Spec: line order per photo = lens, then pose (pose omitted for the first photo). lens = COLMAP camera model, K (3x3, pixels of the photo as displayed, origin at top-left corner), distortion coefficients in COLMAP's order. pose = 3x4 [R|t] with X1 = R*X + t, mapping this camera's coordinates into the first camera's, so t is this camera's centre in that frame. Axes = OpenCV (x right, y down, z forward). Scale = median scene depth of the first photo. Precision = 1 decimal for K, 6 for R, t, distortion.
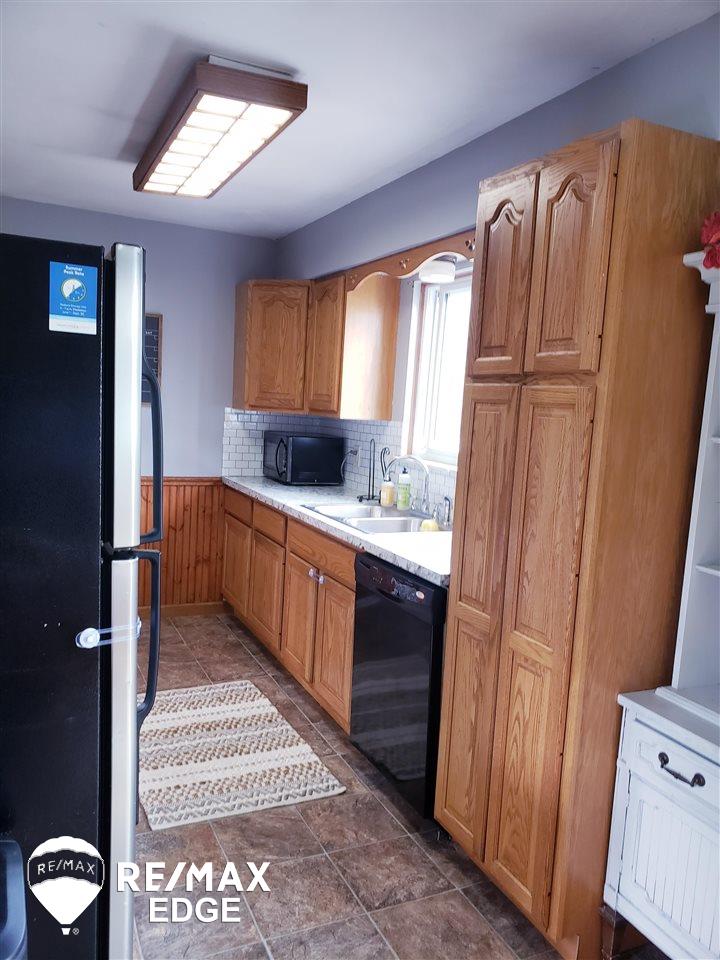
lens RADIAL K [[740.0, 0, 361.1], [0, 740.0, 486.5], [0, 0, 1]] dist [0.028535, 0.015365]
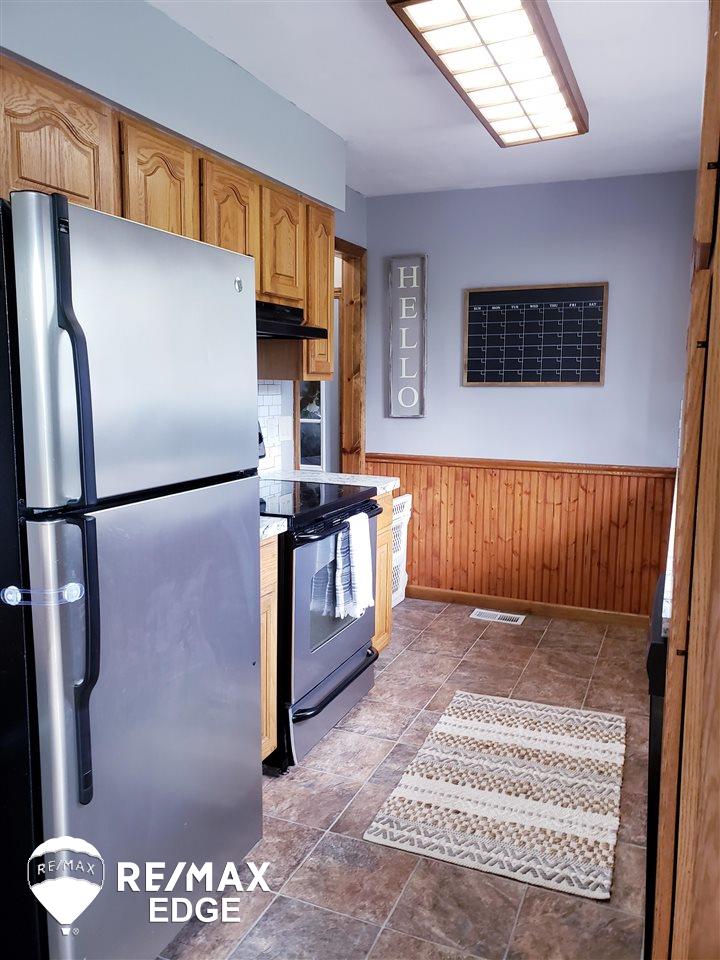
lens RADIAL K [[740.0, 0, 361.9], [0, 740.0, 473.4], [0, 0, 1]] dist [0.028535, 0.015365]
pose [[0.676638, 0.033608, -0.735549, 0.308281], [-0.043232, 0.999048, 0.005878, 0.006572], [0.735046, 0.027822, 0.677446, 0.301208]]
